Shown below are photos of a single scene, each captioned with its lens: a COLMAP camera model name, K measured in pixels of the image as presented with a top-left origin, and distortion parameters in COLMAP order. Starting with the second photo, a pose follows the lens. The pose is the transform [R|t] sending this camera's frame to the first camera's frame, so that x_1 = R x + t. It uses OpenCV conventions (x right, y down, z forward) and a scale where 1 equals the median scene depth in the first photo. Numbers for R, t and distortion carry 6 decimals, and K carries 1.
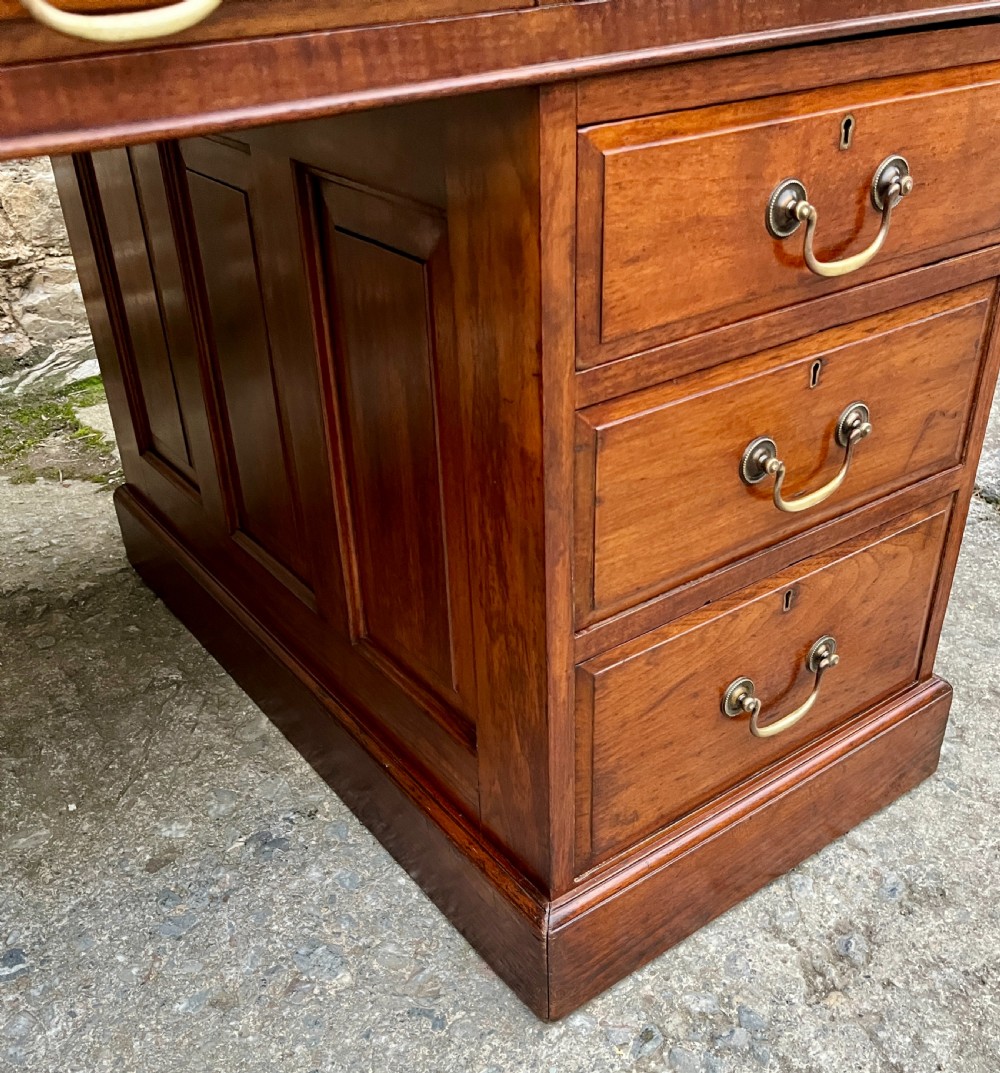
lens RADIAL K [[1118.8, 0, 515.9], [0, 1118.8, 604.8], [0, 0, 1]] dist [0.021506, 0.000000]
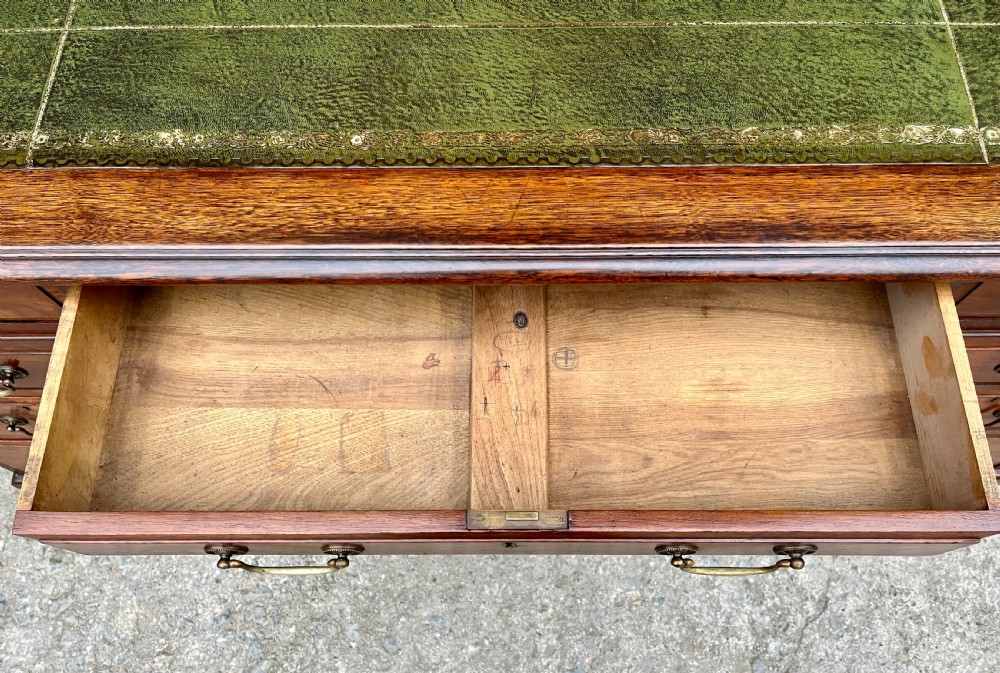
lens RADIAL K [[758.8, 0, 510.1], [0, 758.8, 364.8], [0, 0, 1]] dist [0.057340, -0.087015]
pose [[0.807527, 0.557459, -0.192718, -0.139452], [-0.336401, 0.703667, 0.625848, -0.641835], [0.484494, -0.440559, 0.755760, -0.265342]]
